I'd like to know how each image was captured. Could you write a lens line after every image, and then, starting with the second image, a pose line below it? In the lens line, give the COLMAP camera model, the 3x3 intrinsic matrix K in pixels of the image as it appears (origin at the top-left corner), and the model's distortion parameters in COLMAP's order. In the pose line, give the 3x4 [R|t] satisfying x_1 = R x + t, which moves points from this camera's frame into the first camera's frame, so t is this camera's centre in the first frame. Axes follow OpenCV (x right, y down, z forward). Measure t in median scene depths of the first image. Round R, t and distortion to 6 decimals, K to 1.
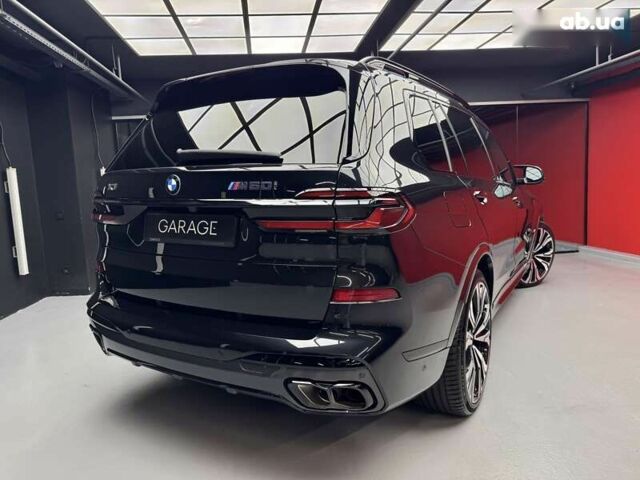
lens RADIAL K [[453.9, 0, 320.0], [0, 453.9, 240.0], [0, 0, 1]] dist [0.070718, -0.099923]
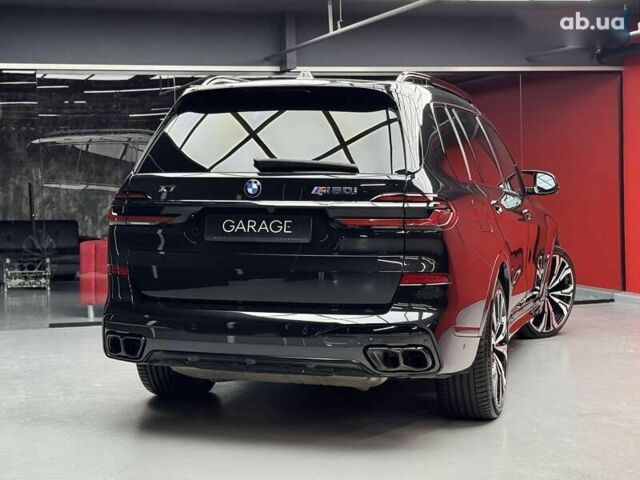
lens RADIAL K [[1127.8, 0, 320.0], [0, 1127.8, 240.0], [0, 0, 1]] dist [0.119129, 0.101808]
pose [[0.971912, 0.009890, 0.235137, -0.676464], [0.007842, 0.997201, -0.074356, 0.179836], [-0.235214, 0.074111, 0.969114, -1.449005]]
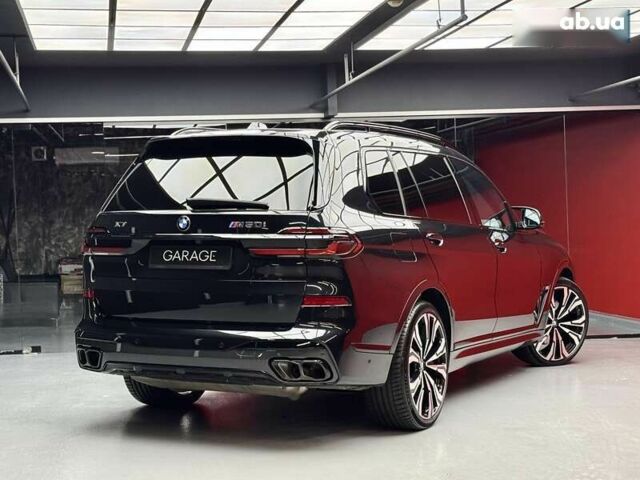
lens RADIAL K [[1127.8, 0, 320.0], [0, 1127.8, 240.0], [0, 0, 1]] dist [0.119129, 0.101808]
pose [[0.997519, 0.015840, 0.068599, -0.123312], [-0.008298, 0.994023, -0.108859, 0.234635], [-0.069914, 0.108020, 0.991687, -1.897296]]
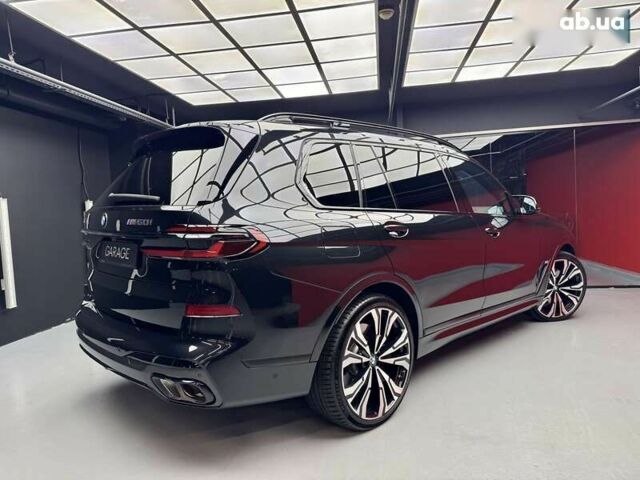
lens RADIAL K [[453.9, 0, 320.0], [0, 453.9, 240.0], [0, 0, 1]] dist [0.070718, -0.099923]
pose [[0.967410, 0.015640, -0.252732, 0.515576], [-0.028402, 0.998494, -0.046929, -0.015755], [0.251617, 0.052578, 0.966398, -0.103884]]
